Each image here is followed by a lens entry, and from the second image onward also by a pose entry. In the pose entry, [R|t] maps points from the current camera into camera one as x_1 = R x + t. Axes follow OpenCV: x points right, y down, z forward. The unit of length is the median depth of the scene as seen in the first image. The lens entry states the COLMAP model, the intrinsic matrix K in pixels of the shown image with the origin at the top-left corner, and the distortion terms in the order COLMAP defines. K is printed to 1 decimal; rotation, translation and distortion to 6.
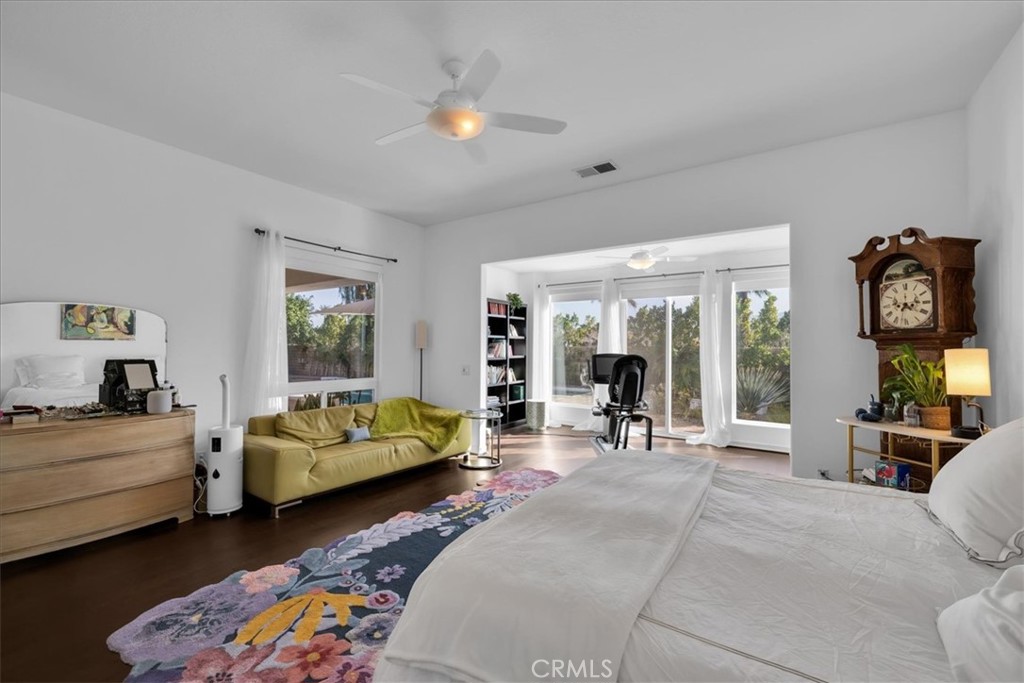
lens RADIAL K [[431.0, 0, 511.4], [0, 431.0, 339.8], [0, 0, 1]] dist [0.001693, -0.000032]
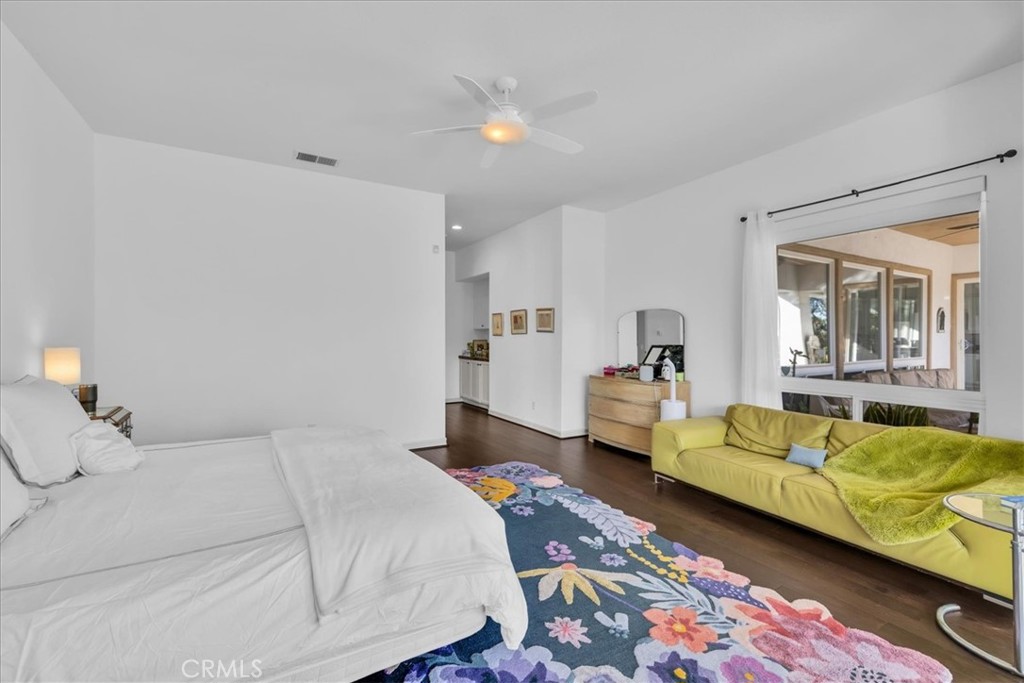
lens RADIAL K [[431.0, 0, 511.4], [0, 431.0, 340.1], [0, 0, 1]] dist [0.001693, -0.000032]
pose [[-0.438250, -0.007333, -0.898823, 0.670805], [0.009551, 0.999872, -0.012814, 0.040772], [0.898803, -0.014200, -0.438124, 1.165835]]
